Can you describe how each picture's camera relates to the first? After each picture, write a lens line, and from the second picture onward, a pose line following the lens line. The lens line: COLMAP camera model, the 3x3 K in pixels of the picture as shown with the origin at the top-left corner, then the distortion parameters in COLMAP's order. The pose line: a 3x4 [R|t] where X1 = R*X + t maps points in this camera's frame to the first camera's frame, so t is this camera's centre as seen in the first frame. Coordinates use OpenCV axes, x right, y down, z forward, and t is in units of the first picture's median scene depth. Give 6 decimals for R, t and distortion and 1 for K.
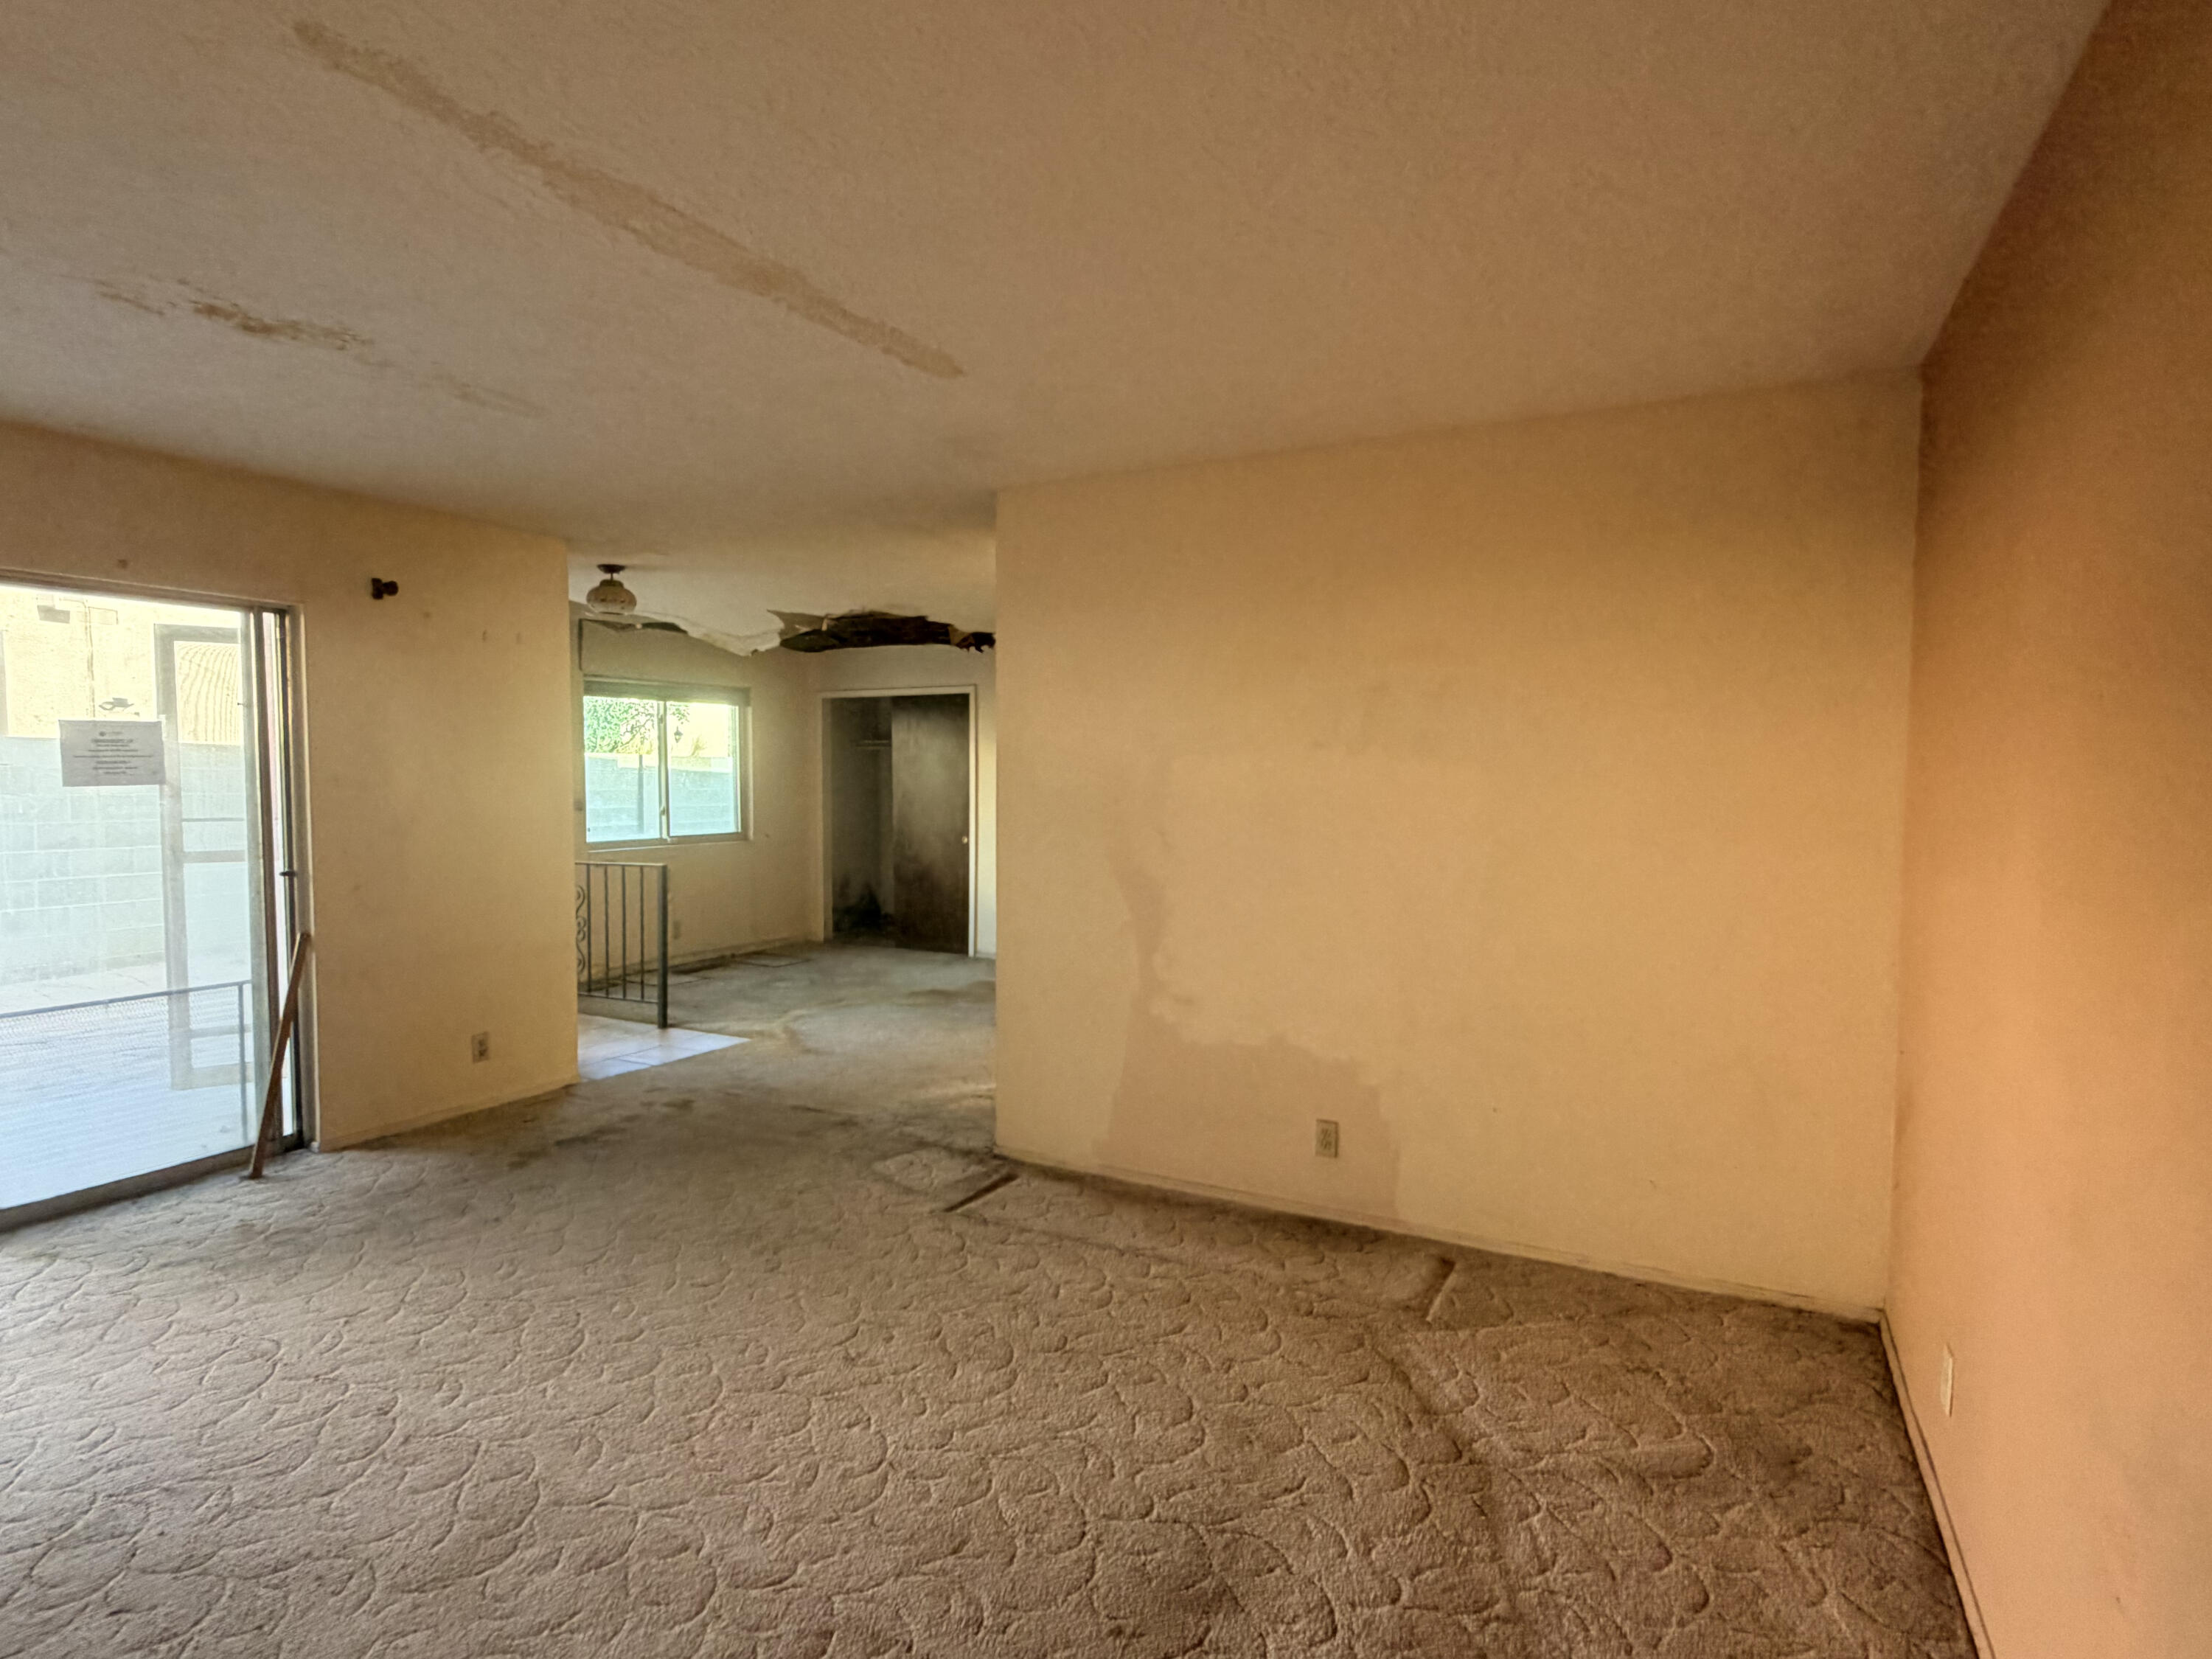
lens RADIAL K [[1147.2, 0, 1104.6], [0, 1147.2, 839.4], [0, 0, 1]] dist [-0.001139, -0.001091]
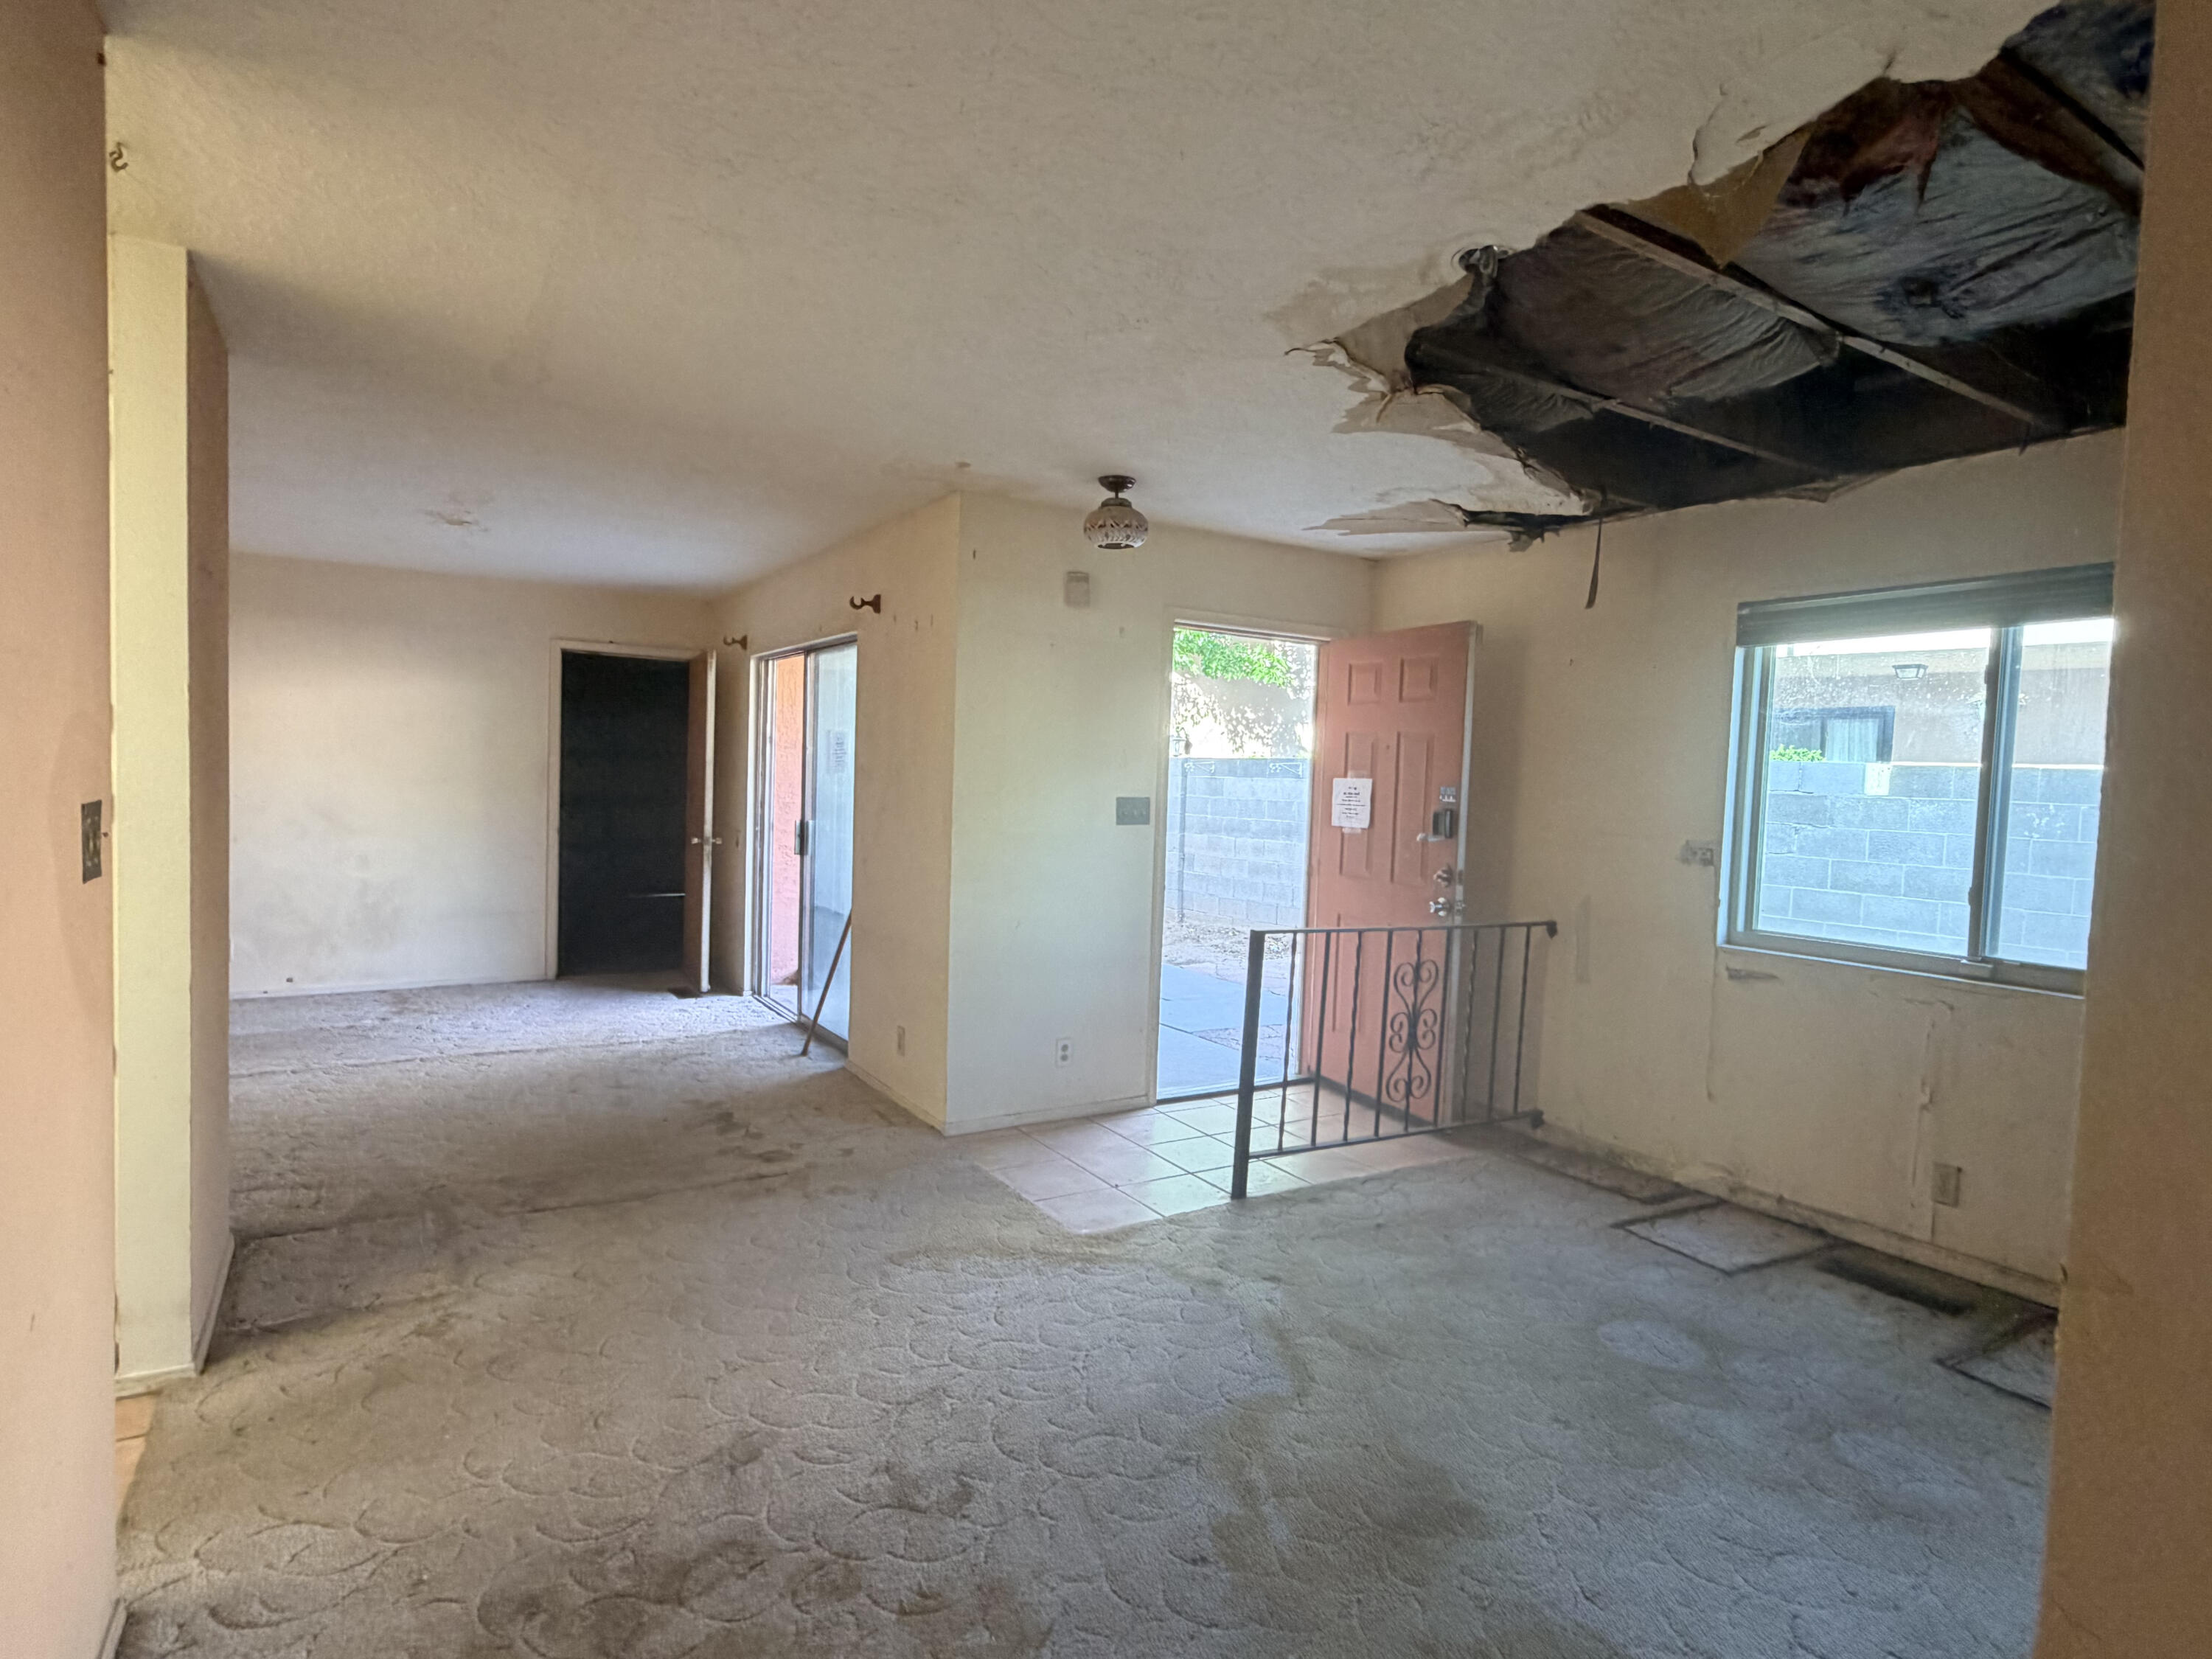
lens RADIAL K [[1191.0, 0, 1104.3], [0, 1191.0, 772.1], [0, 0, 1]] dist [-0.003537, -0.000878]
pose [[-0.508827, -0.023972, -0.860535, 0.336896], [-0.085150, 0.996112, 0.022599, -0.113948], [0.856647, 0.084774, -0.508890, 2.156727]]
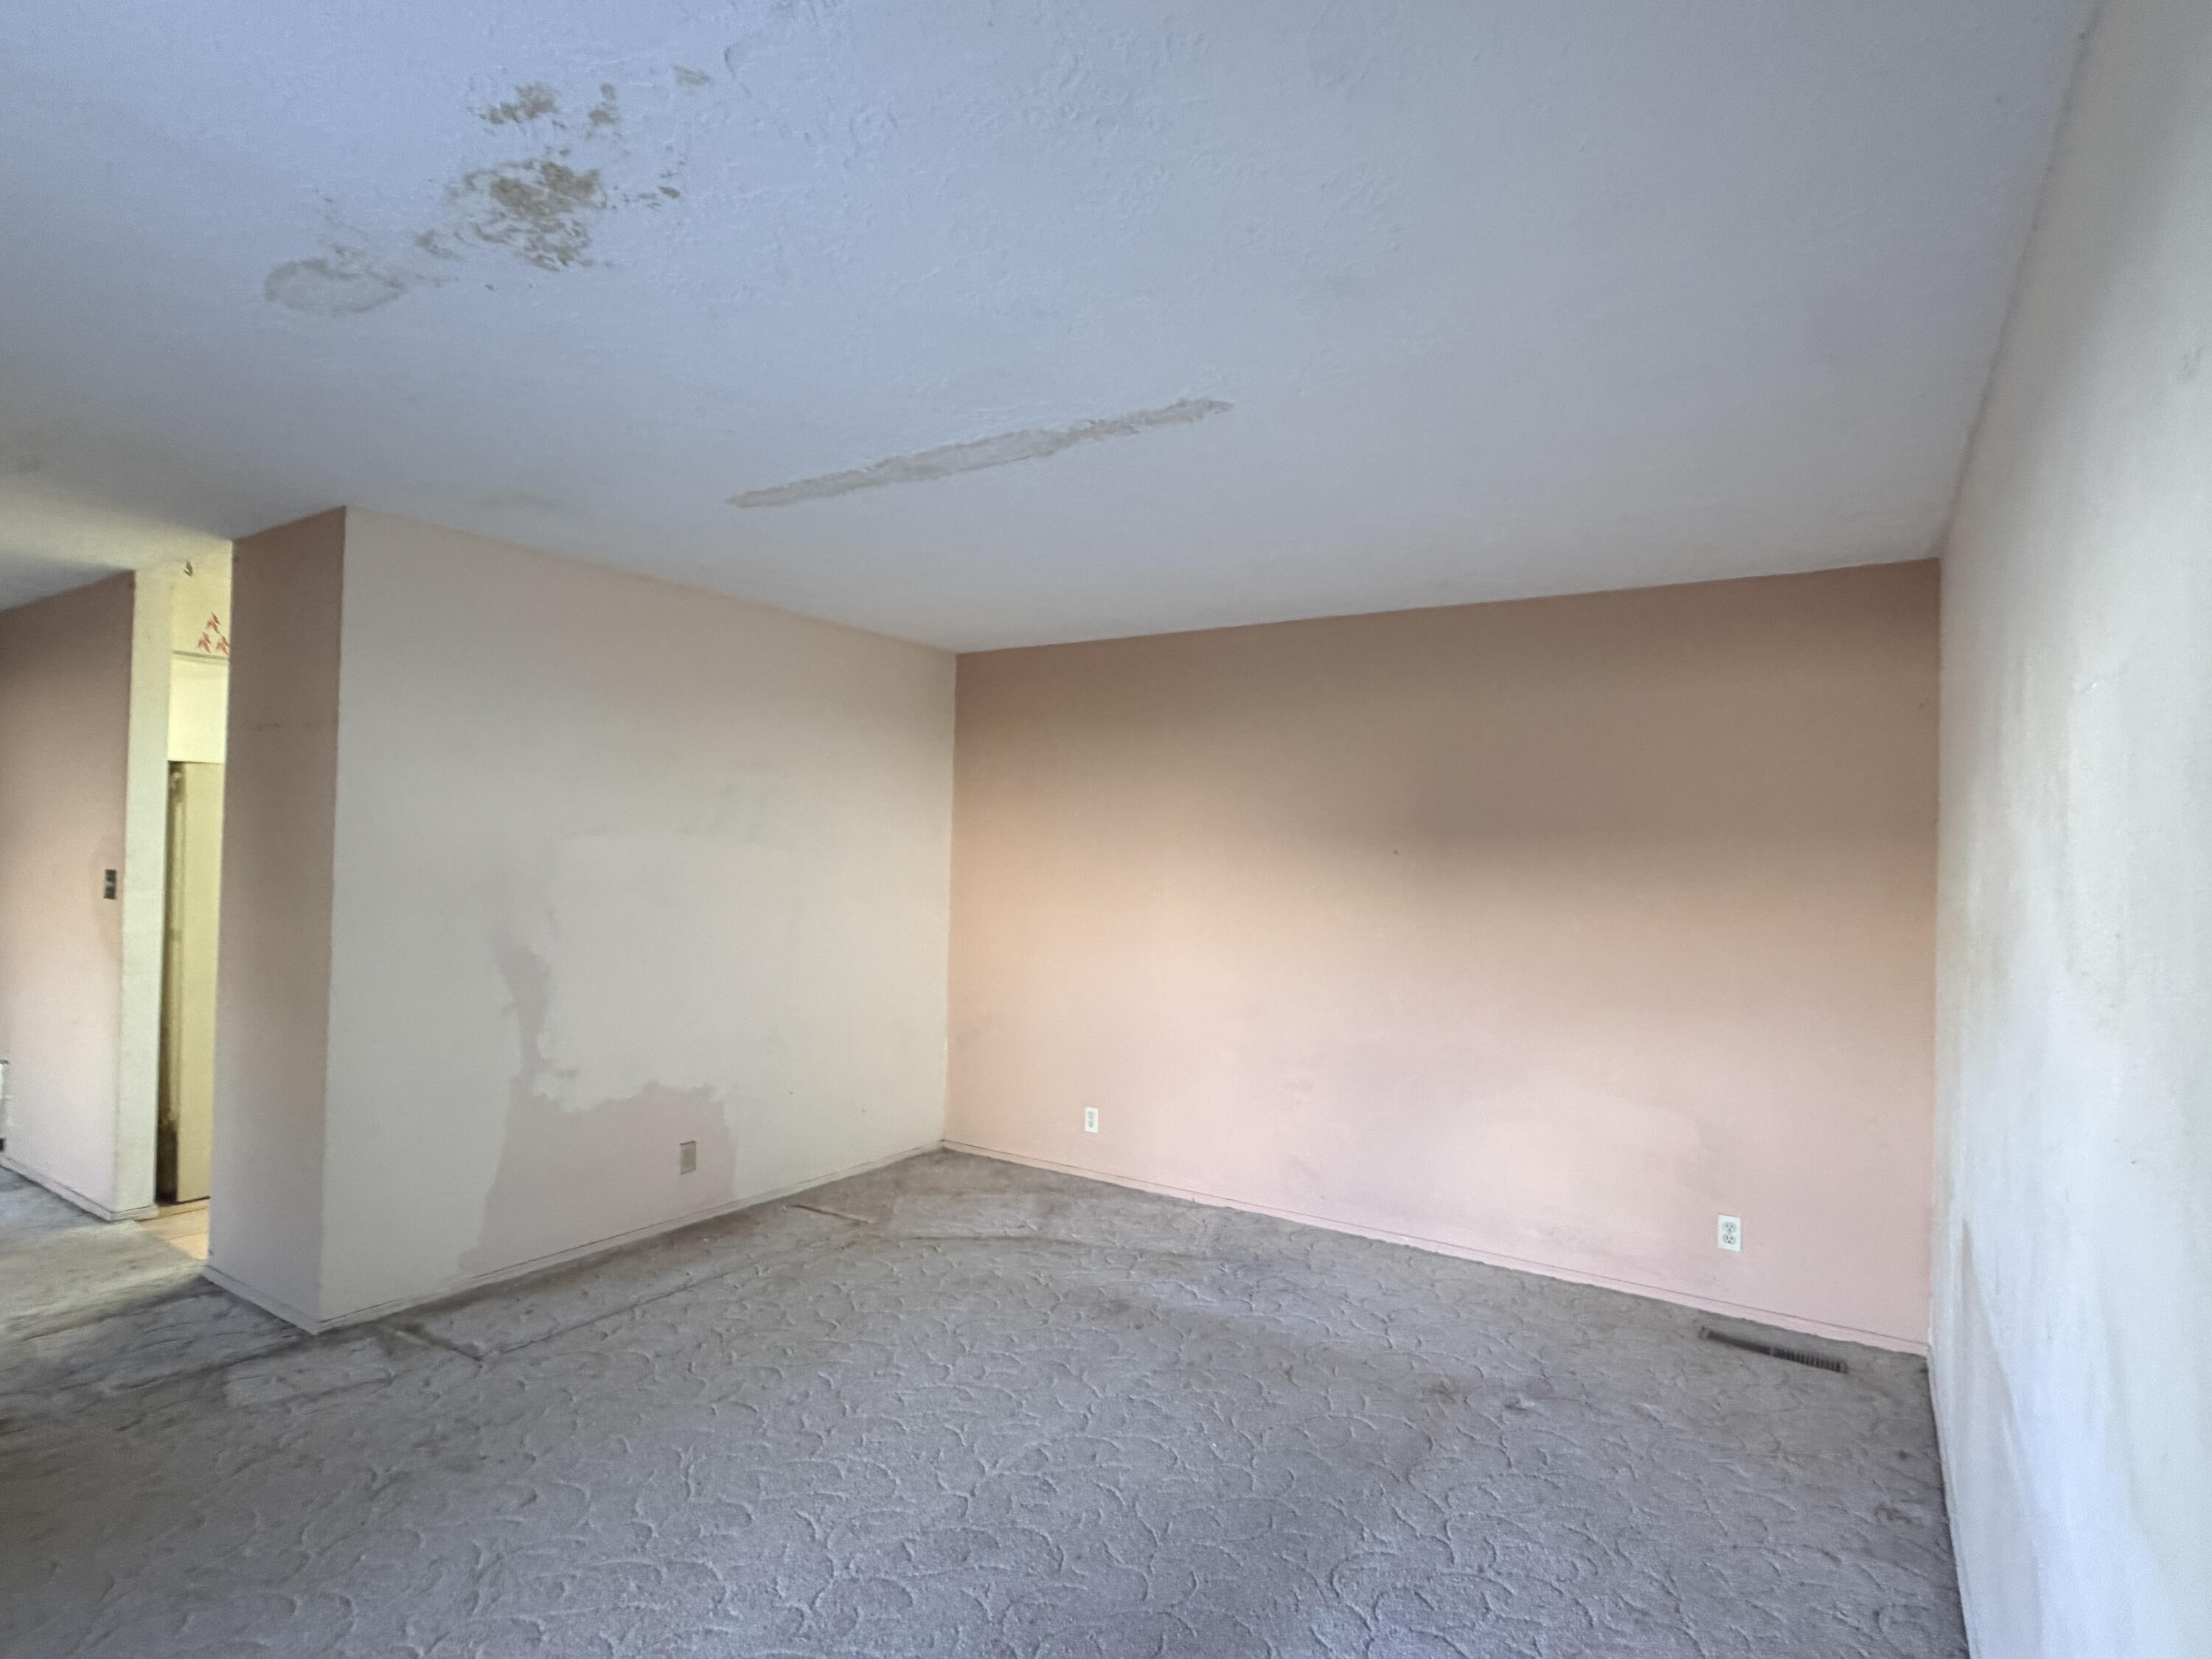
lens RADIAL K [[1147.2, 0, 1104.6], [0, 1147.2, 839.4], [0, 0, 1]] dist [-0.001139, -0.001091]
pose [[0.088084, 0.011189, 0.996050, -0.968163], [0.029020, 0.999484, -0.013793, -0.043848], [-0.995690, 0.030121, 0.087714, 0.445223]]
